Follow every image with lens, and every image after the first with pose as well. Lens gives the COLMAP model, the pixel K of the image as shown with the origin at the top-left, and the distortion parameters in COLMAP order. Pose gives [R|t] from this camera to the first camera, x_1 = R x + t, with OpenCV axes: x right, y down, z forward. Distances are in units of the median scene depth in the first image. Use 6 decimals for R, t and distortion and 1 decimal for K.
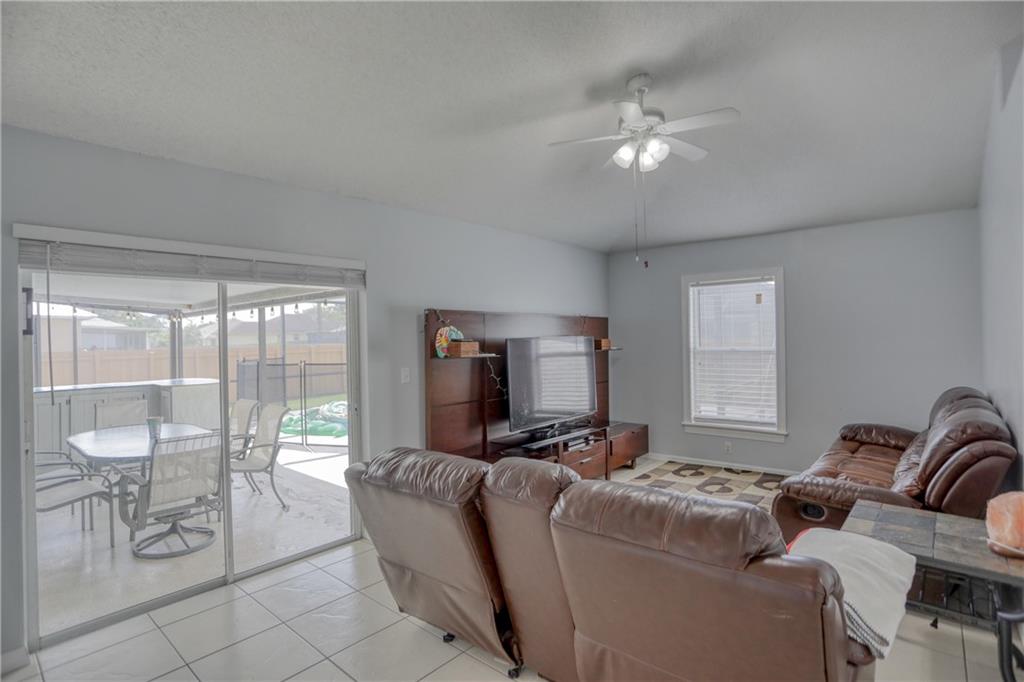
lens RADIAL K [[502.5, 0, 511.4], [0, 502.5, 335.4], [0, 0, 1]] dist [-0.060029, 0.024293]
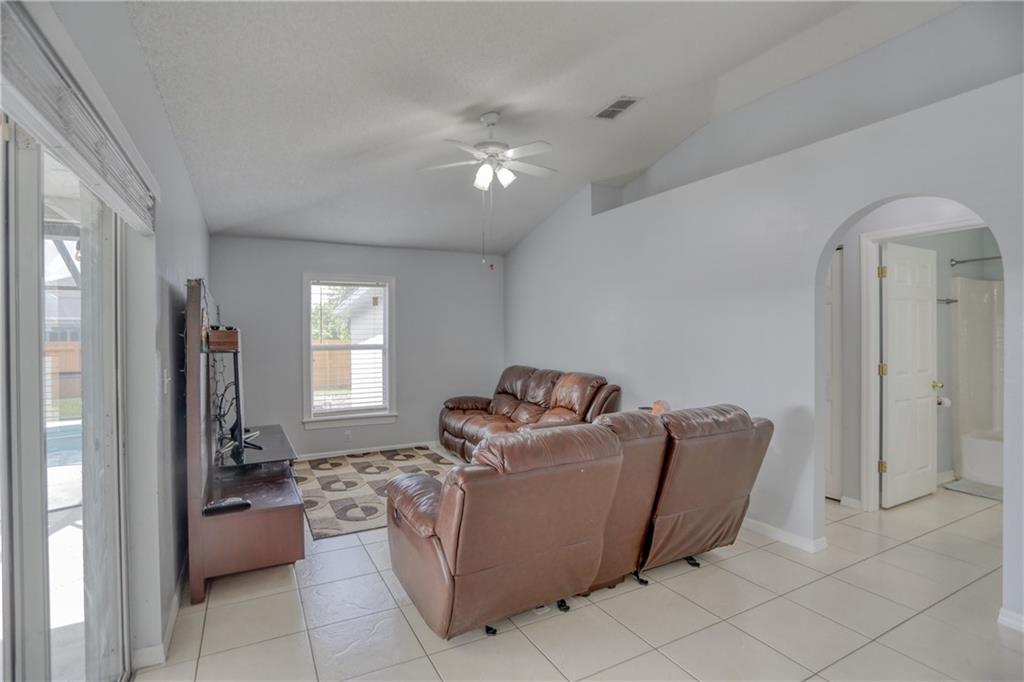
lens RADIAL K [[502.5, 0, 507.5], [0, 502.5, 333.4], [0, 0, 1]] dist [-0.060029, 0.024293]
pose [[0.364762, 0.024857, 0.930769, -0.548688], [-0.004728, 0.999680, -0.024845, 0.032038], [-0.931089, 0.004662, 0.364763, 0.331412]]
